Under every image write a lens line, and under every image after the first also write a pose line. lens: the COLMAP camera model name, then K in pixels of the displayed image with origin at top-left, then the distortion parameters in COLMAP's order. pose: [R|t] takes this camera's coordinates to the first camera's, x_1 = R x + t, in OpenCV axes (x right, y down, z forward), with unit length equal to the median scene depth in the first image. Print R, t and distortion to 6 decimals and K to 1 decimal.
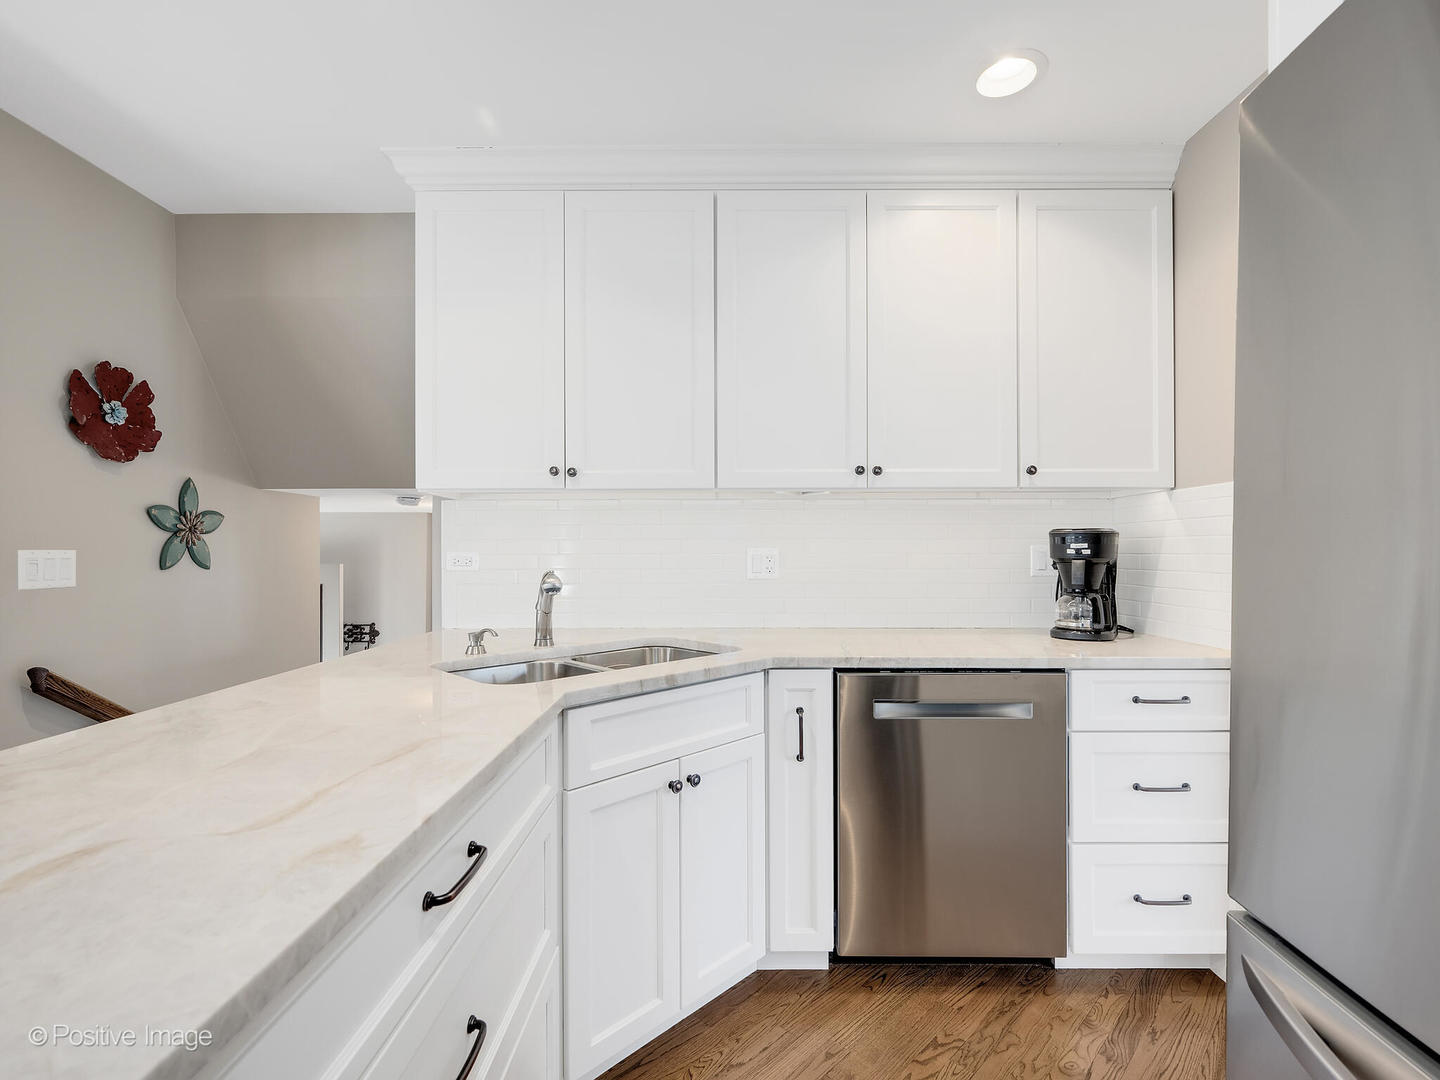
lens RADIAL K [[677.7, 0, 725.7], [0, 677.7, 539.0], [0, 0, 1]] dist [0.011879, -0.002938]
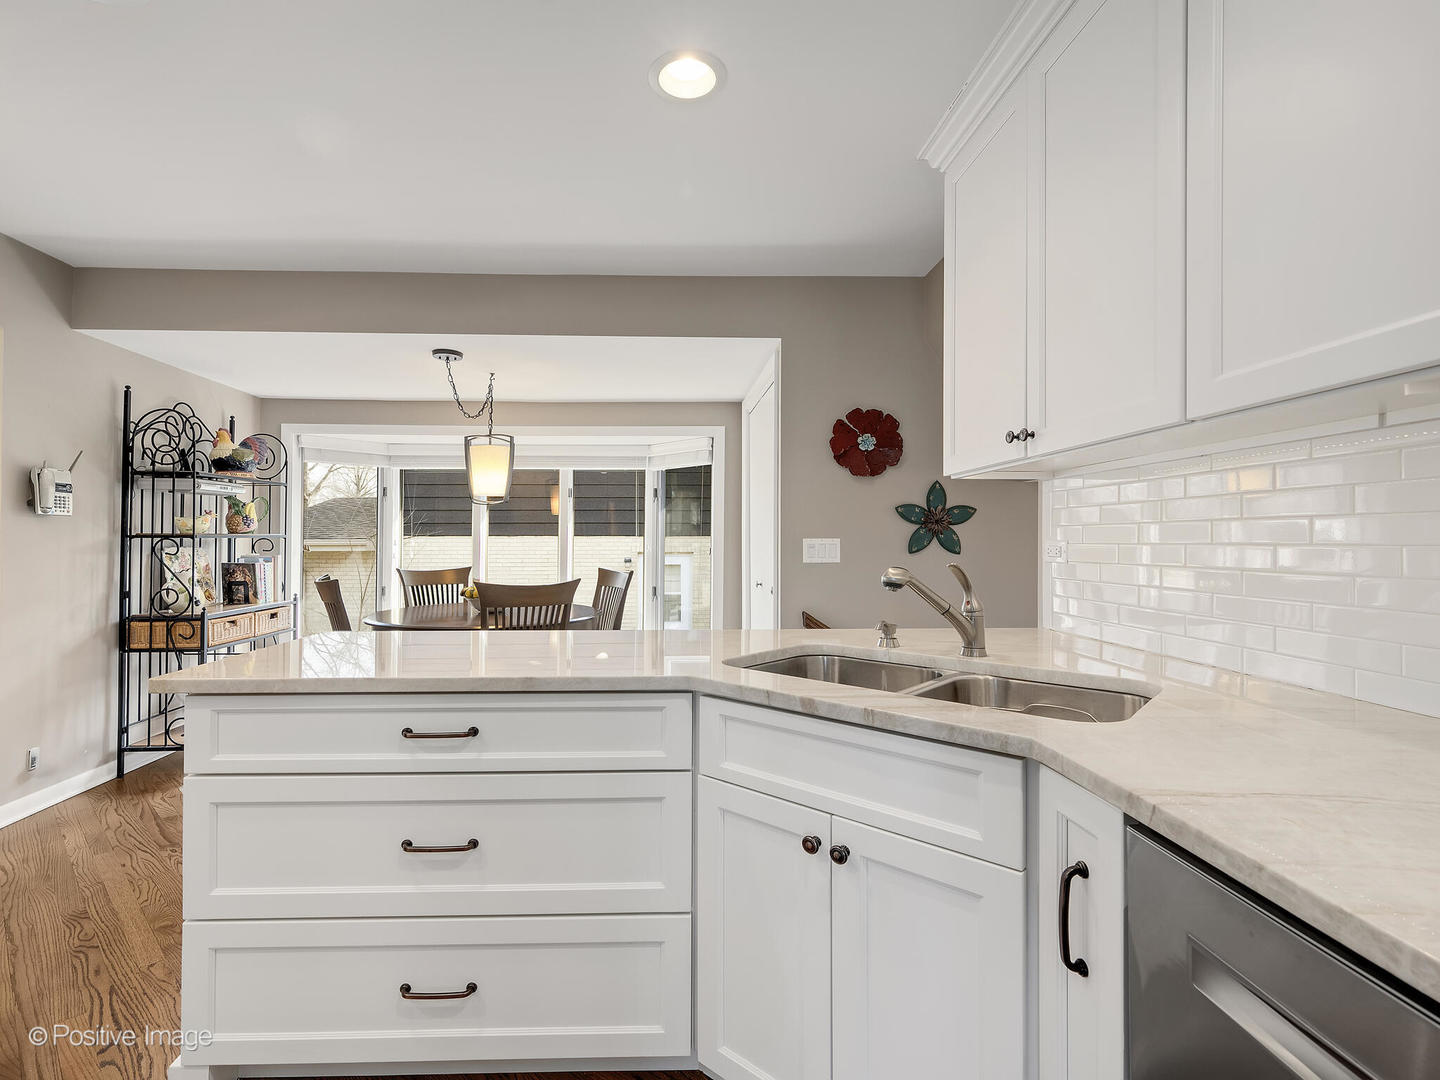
lens RADIAL K [[677.7, 0, 715.9], [0, 677.7, 530.4], [0, 0, 1]] dist [0.011879, -0.002938]
pose [[0.039333, -0.012100, -0.999153, 0.512109], [0.018267, 0.999768, -0.011389, 0.009917], [0.999059, -0.017803, 0.039544, 0.634270]]
